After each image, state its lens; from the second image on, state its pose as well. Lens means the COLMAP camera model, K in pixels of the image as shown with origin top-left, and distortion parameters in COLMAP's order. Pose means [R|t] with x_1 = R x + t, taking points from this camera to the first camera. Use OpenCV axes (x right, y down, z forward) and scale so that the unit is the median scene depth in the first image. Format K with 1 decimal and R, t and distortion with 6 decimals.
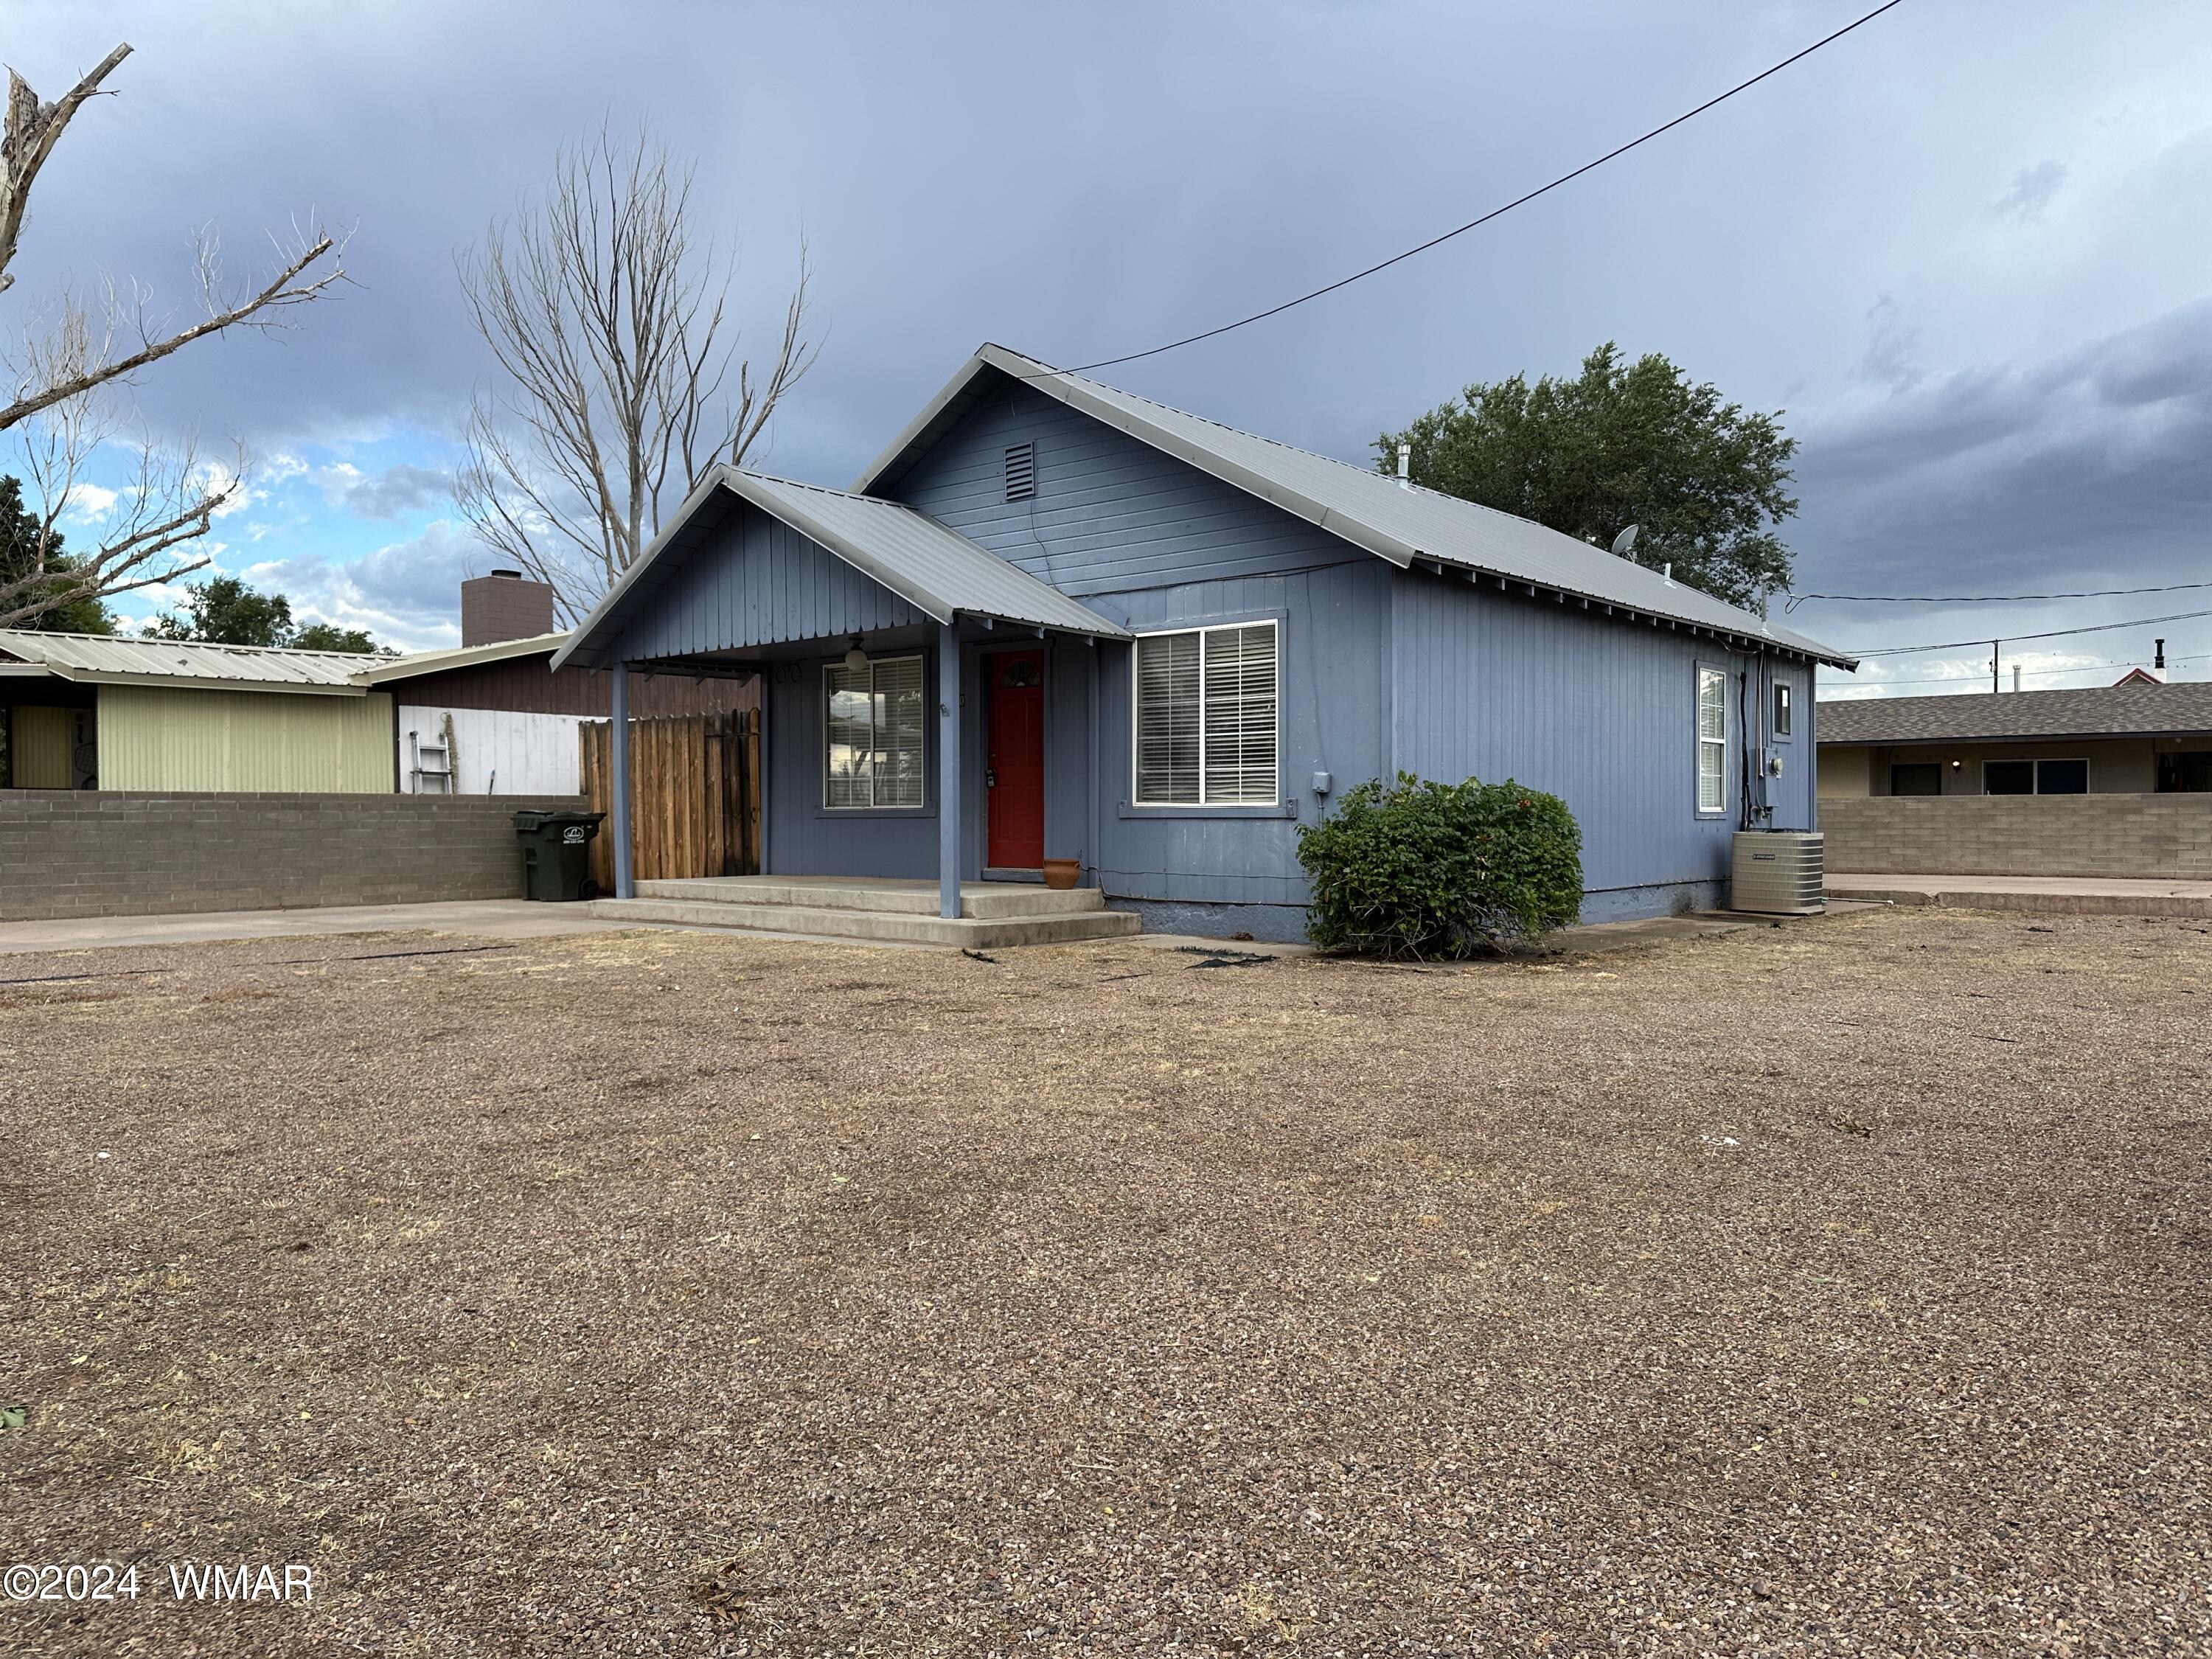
lens RADIAL K [[1588.4, 0, 1106.0], [0, 1588.4, 829.5], [0, 0, 1]] dist [-0.033556, 0.003604]
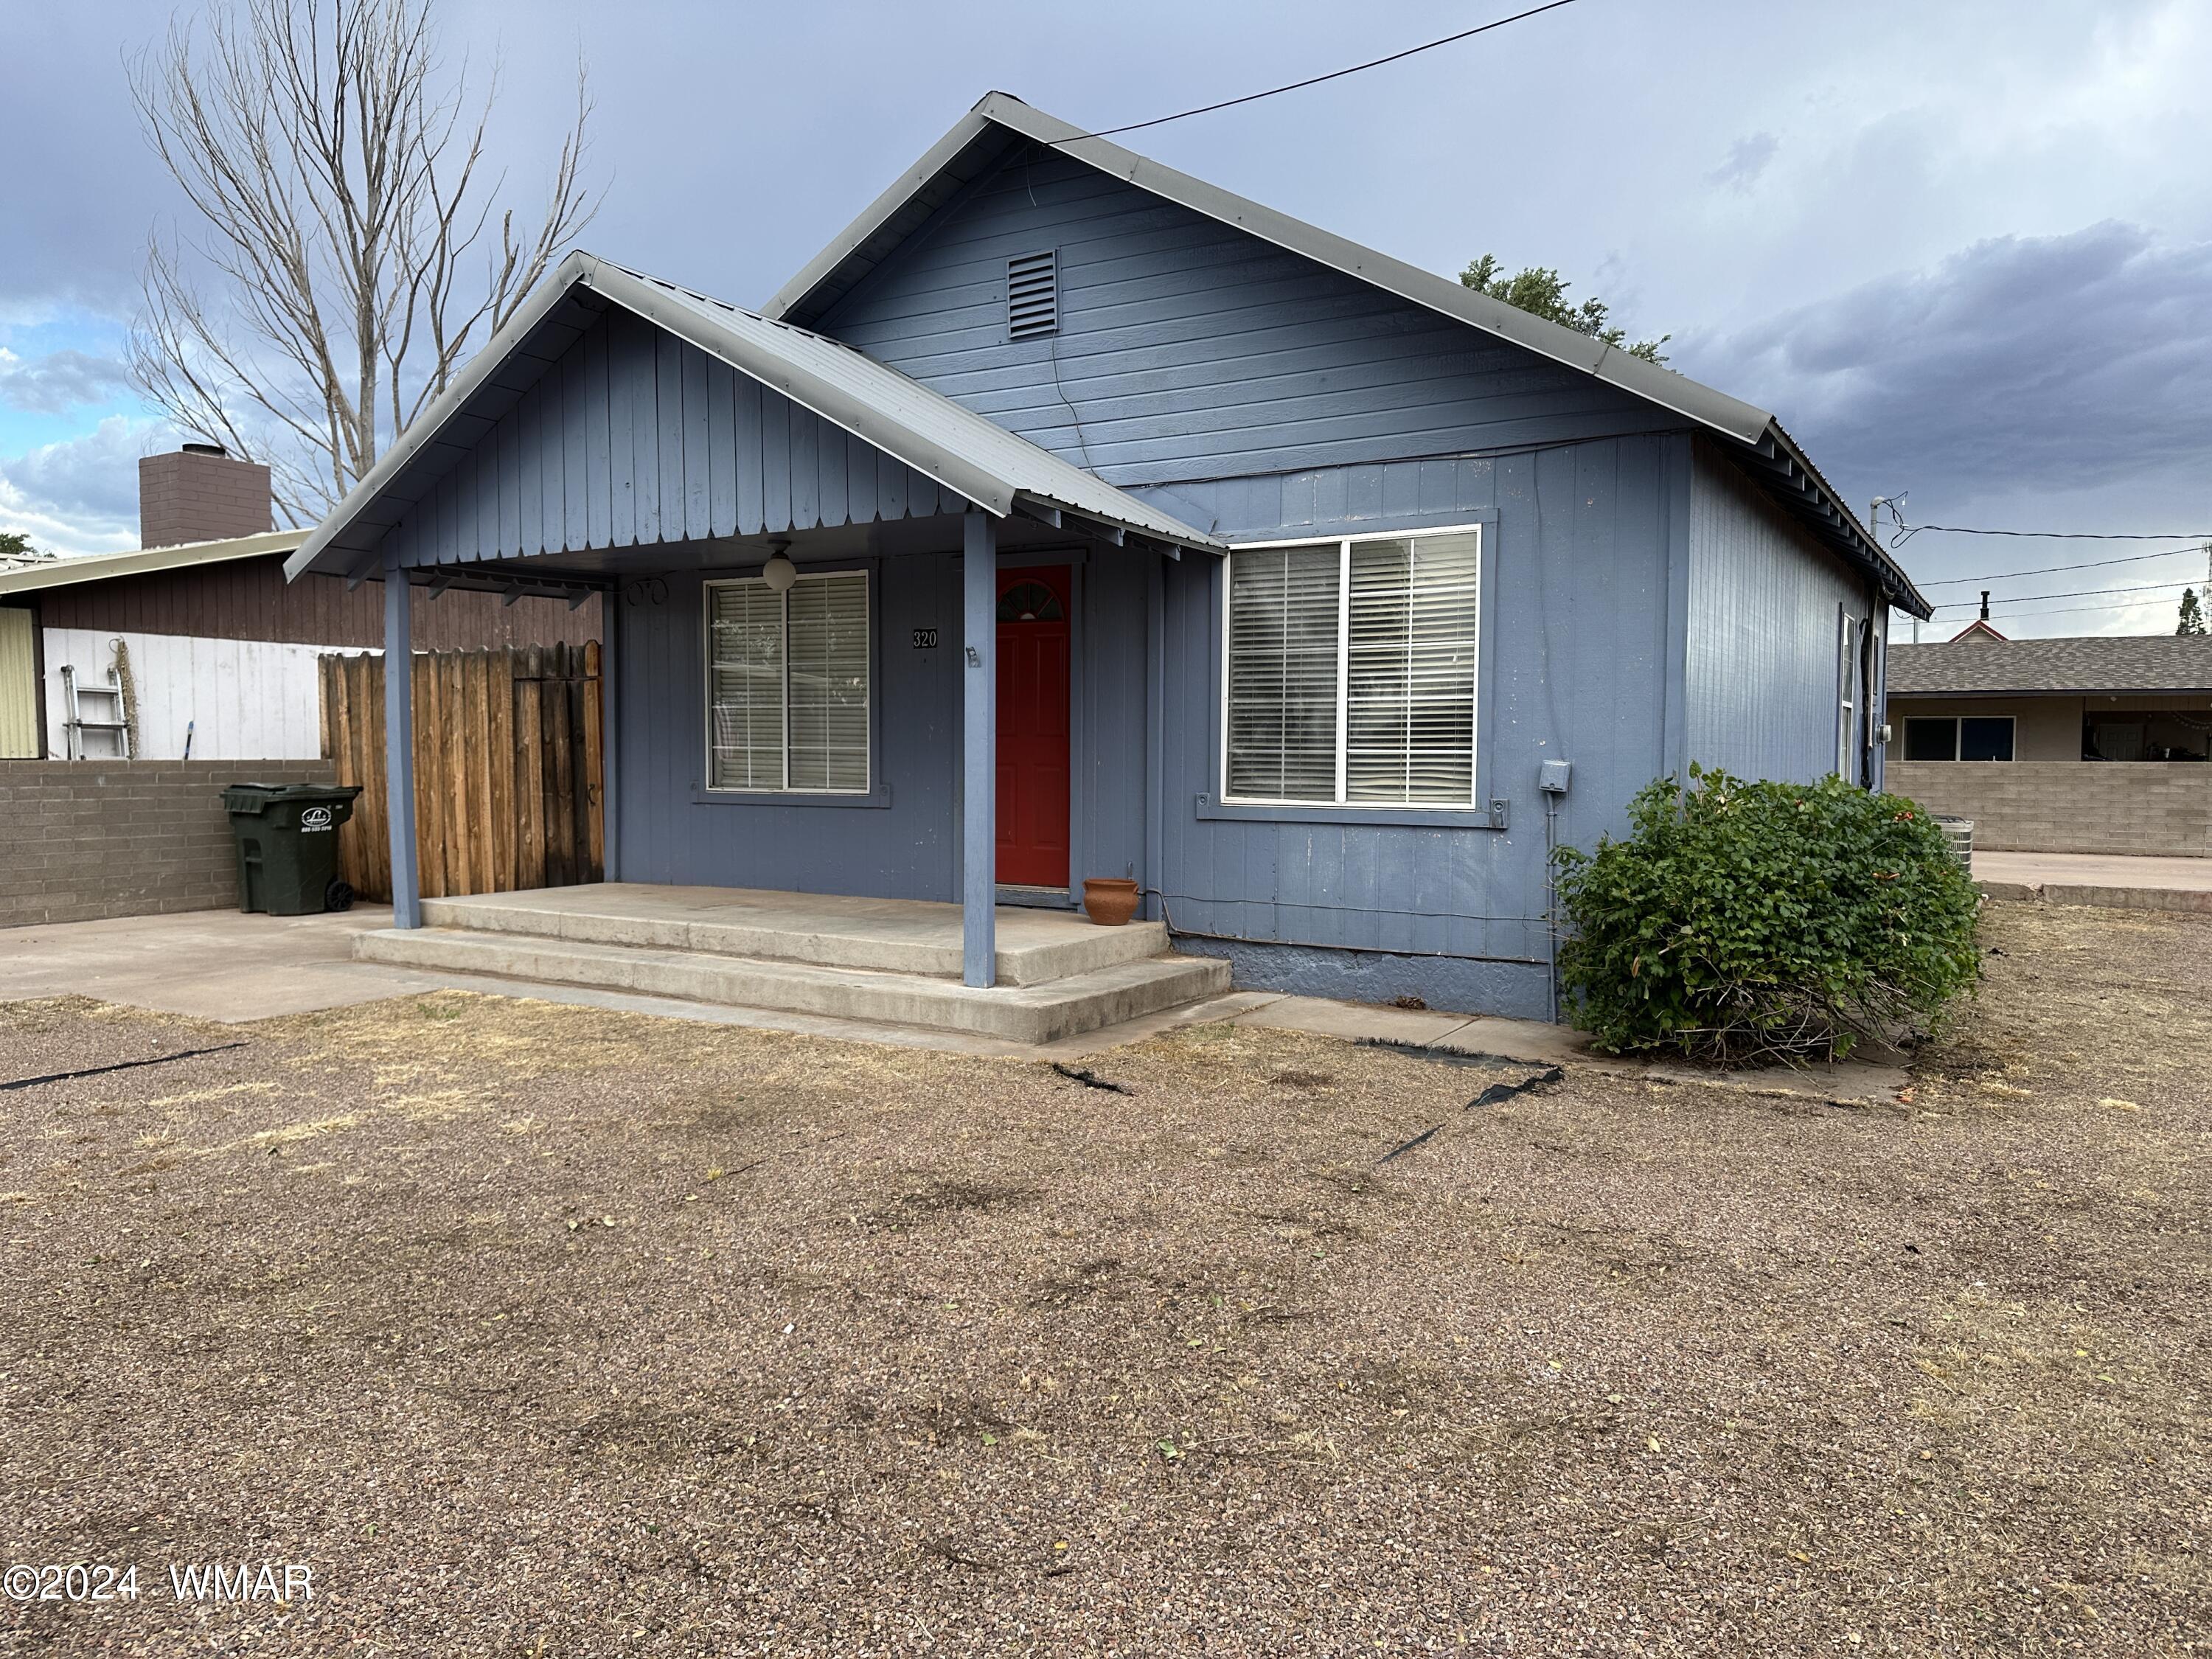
lens RADIAL K [[1588.4, 0, 1106.0], [0, 1588.4, 829.5], [0, 0, 1]] dist [-0.033556, 0.003604]
pose [[0.987095, -0.001005, 0.160132, -0.105969], [-0.005870, 0.999081, 0.042458, -0.023840], [-0.160028, -0.042850, 0.986182, 0.264242]]
